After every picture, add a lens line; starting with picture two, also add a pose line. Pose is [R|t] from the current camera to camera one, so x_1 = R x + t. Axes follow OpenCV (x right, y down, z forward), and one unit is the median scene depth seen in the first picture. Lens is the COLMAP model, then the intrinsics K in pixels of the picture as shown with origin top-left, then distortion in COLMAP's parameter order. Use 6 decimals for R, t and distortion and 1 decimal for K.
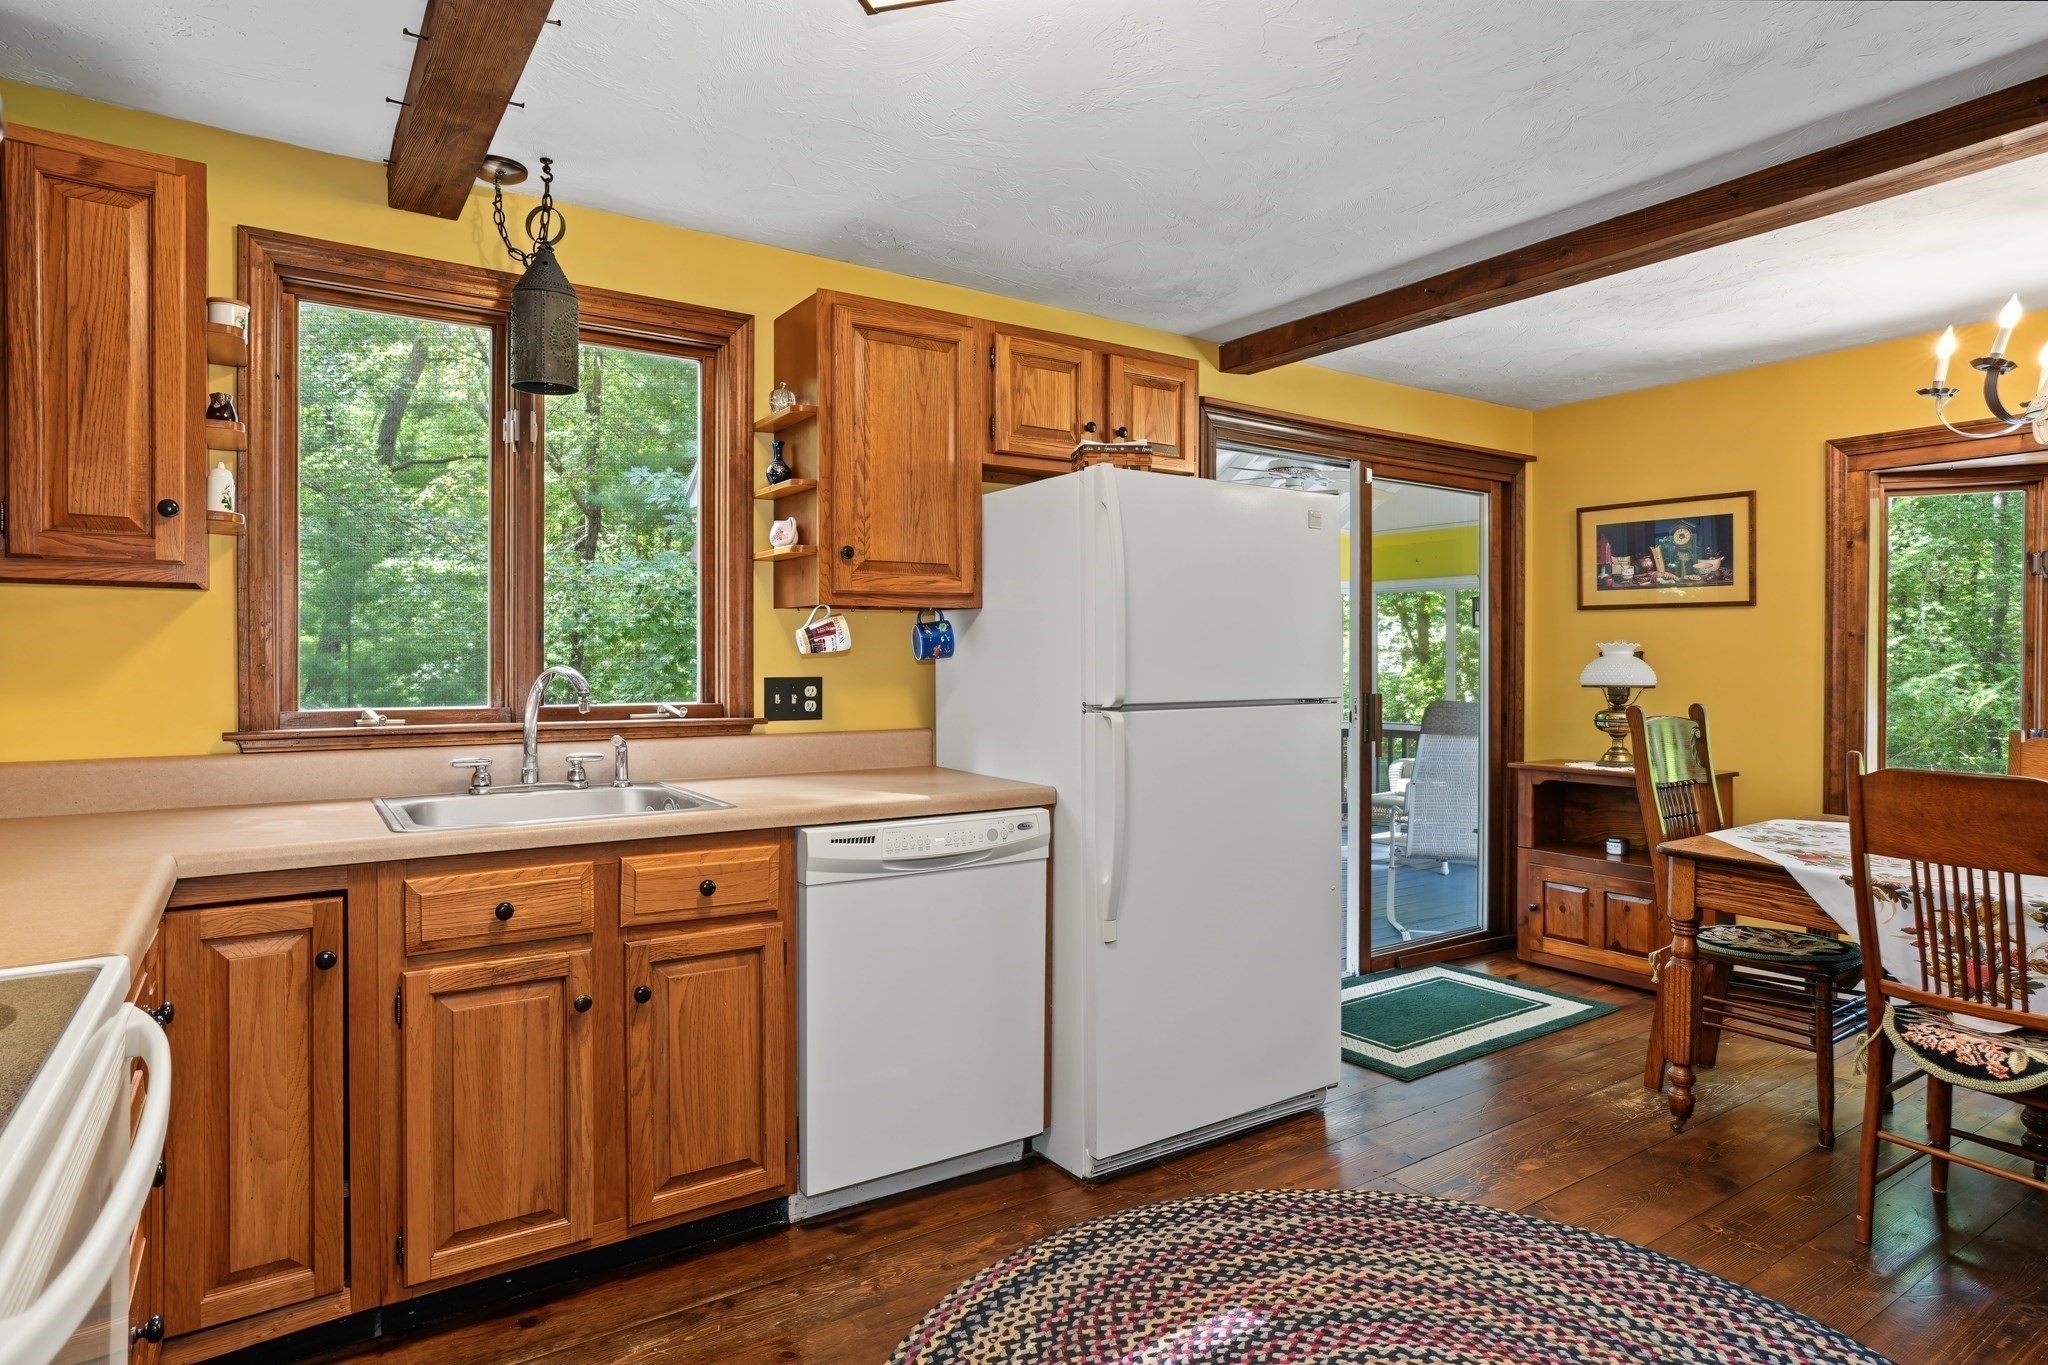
lens RADIAL K [[1128.6, 0, 1023.7], [0, 1128.6, 670.8], [0, 0, 1]] dist [-0.047957, 0.033357]
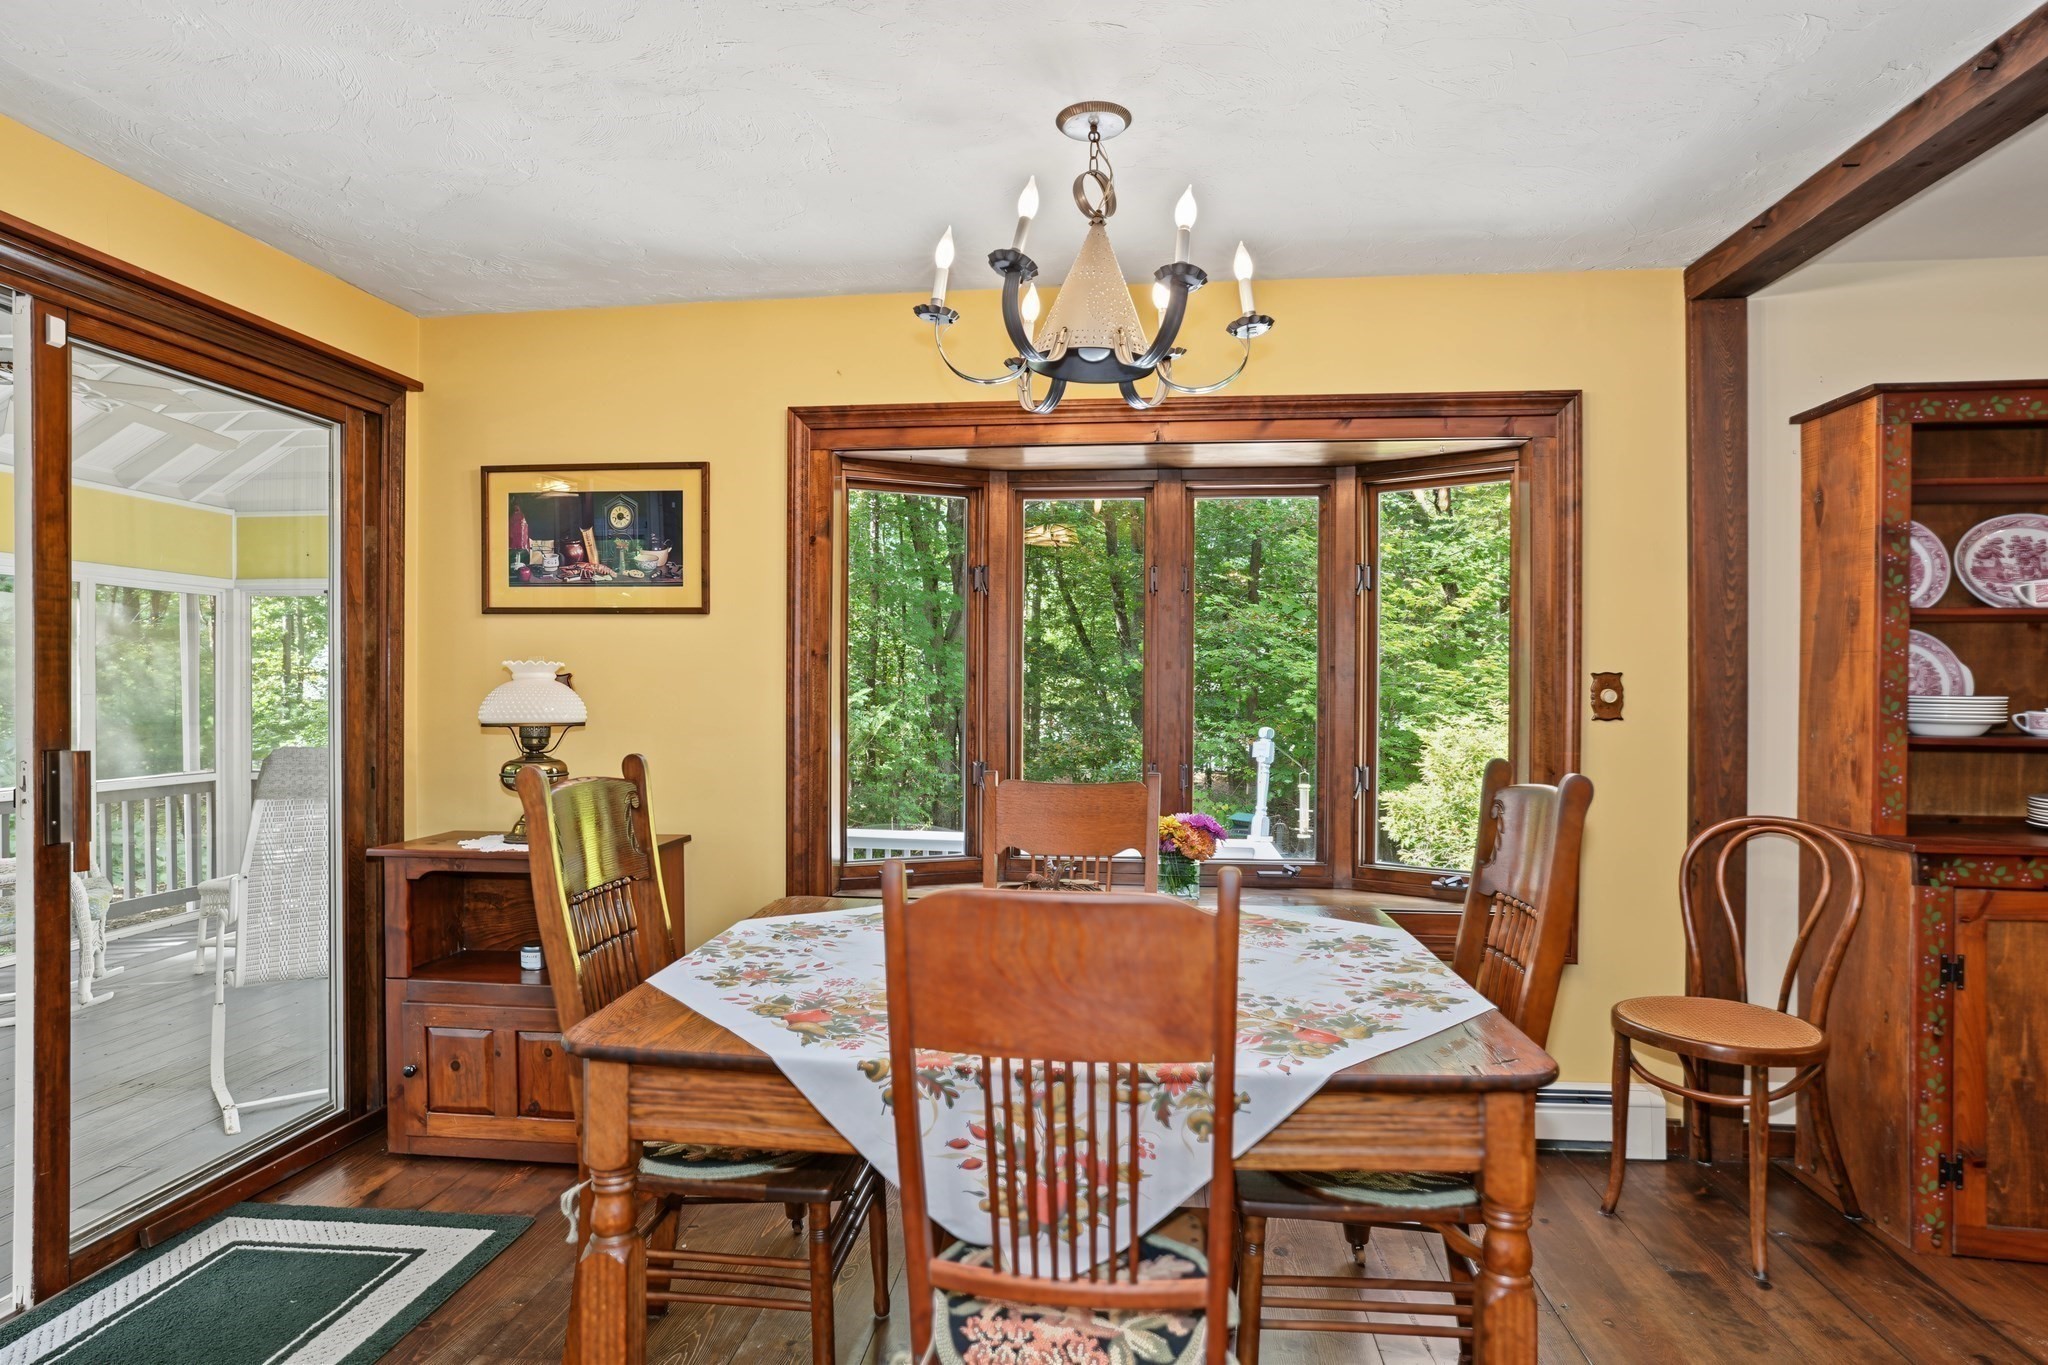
lens RADIAL K [[1120.0, 0, 1022.4], [0, 1120.0, 689.1], [0, 0, 1]] dist [-0.049219, 0.034555]
pose [[0.648196, -0.001930, 0.761471, 0.230457], [0.006530, 0.999974, -0.003025, -0.003695], [-0.761445, 0.006933, 0.648192, 0.365515]]
